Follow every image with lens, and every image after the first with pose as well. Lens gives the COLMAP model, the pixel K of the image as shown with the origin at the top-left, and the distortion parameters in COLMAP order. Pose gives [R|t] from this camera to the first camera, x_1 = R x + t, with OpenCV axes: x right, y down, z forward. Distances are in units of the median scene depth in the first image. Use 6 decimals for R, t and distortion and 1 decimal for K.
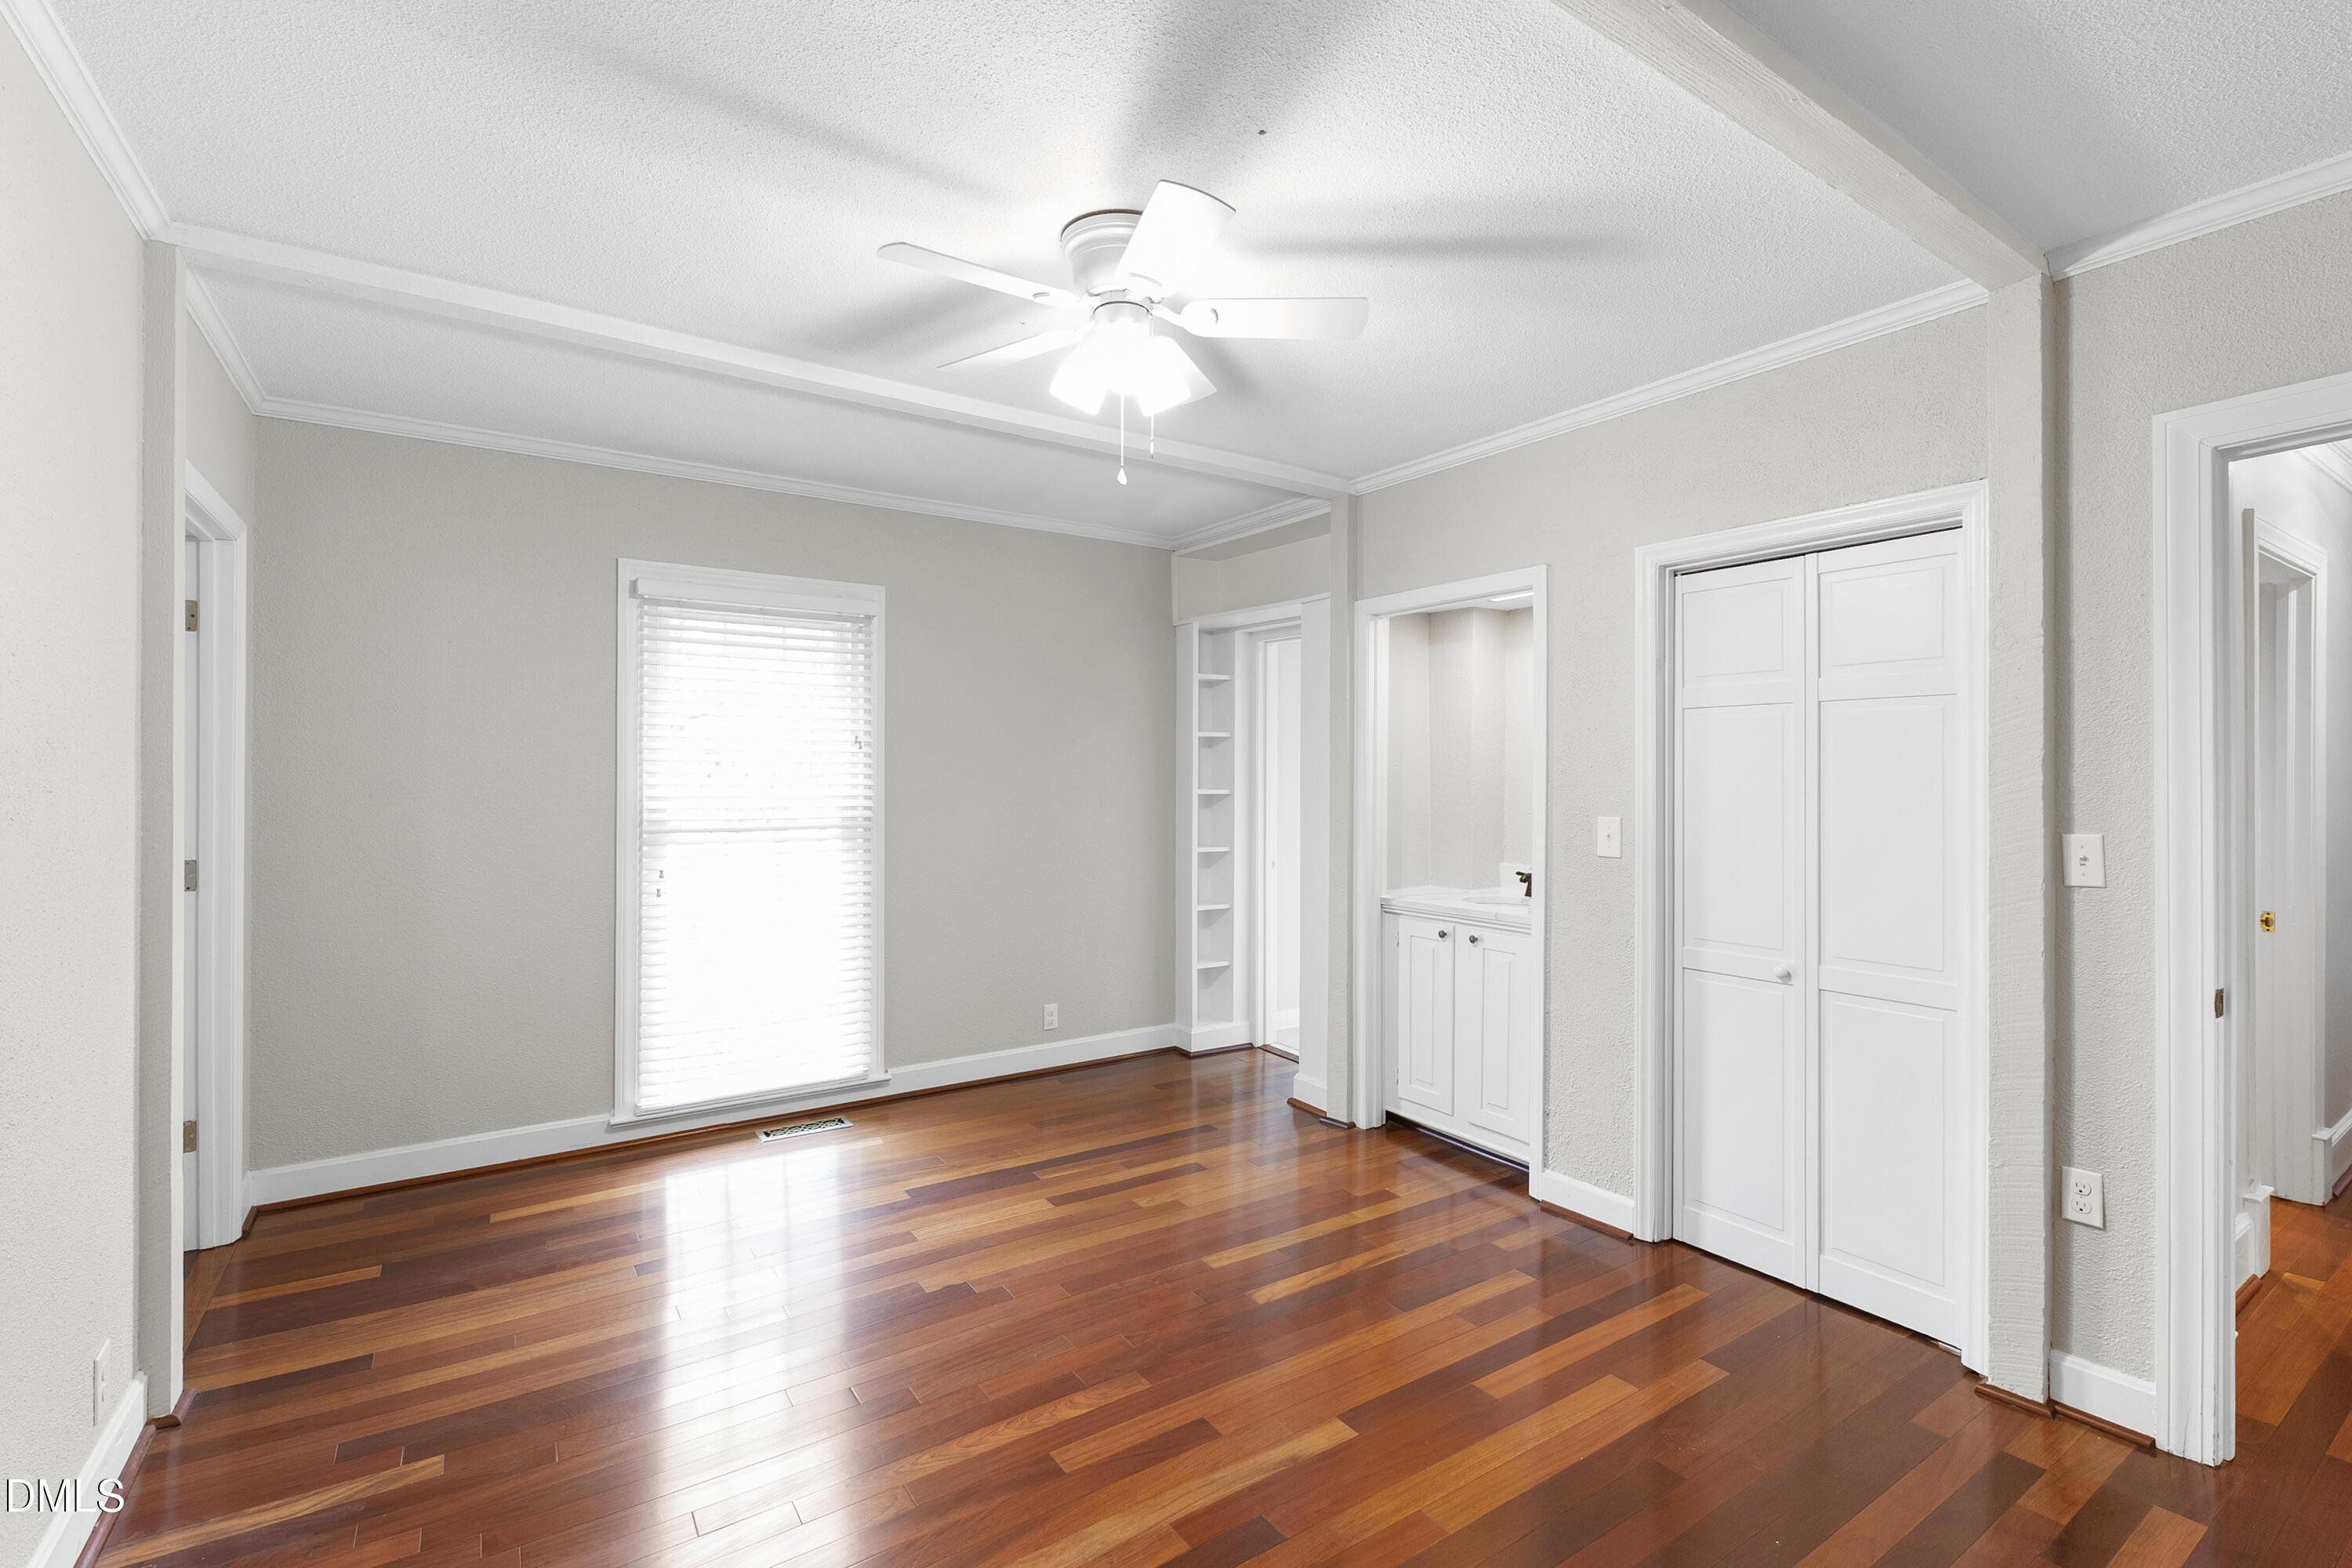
lens RADIAL K [[1022.6, 0, 1162.0], [0, 1022.6, 772.6], [0, 0, 1]] dist [0.000023, -0.000067]
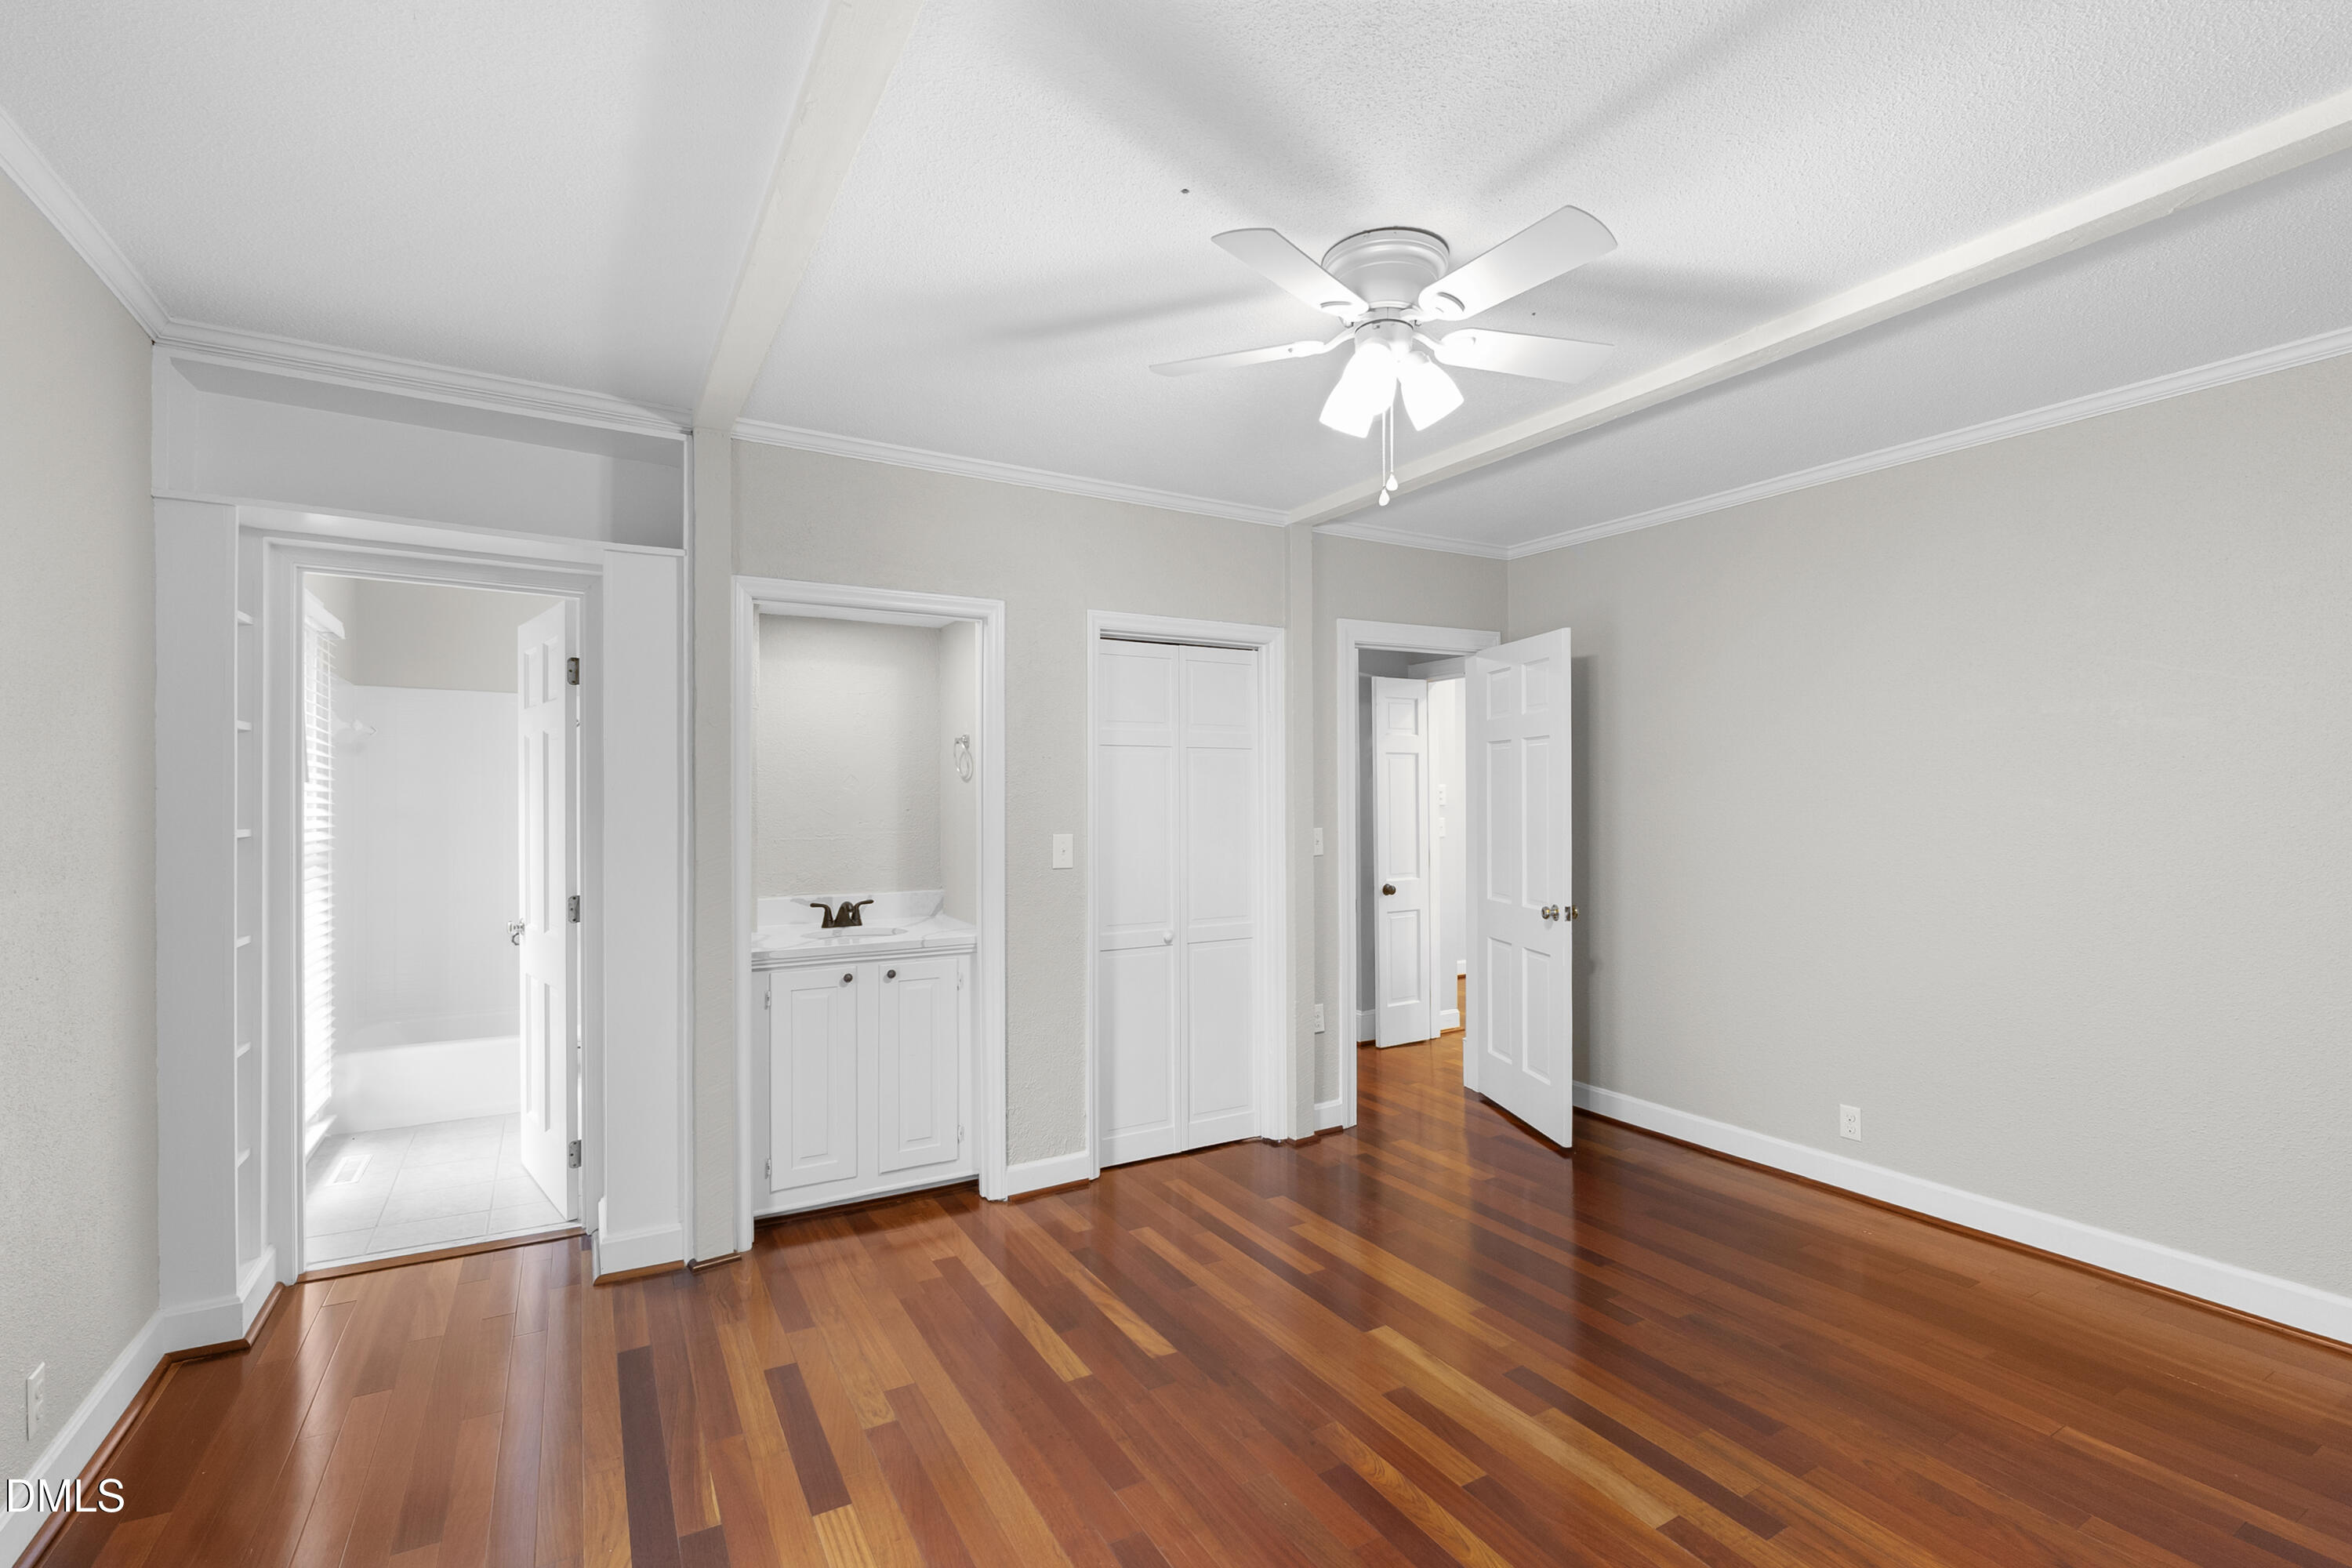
lens RADIAL K [[1052.1, 0, 1170.6], [0, 1052.1, 795.5], [0, 0, 1]] dist [0.000889, -0.000563]
pose [[0.060219, 0.000949, 0.998185, -0.753206], [-0.001279, 0.999999, -0.000873, -0.000056], [-0.998184, -0.001224, 0.060220, 0.805151]]
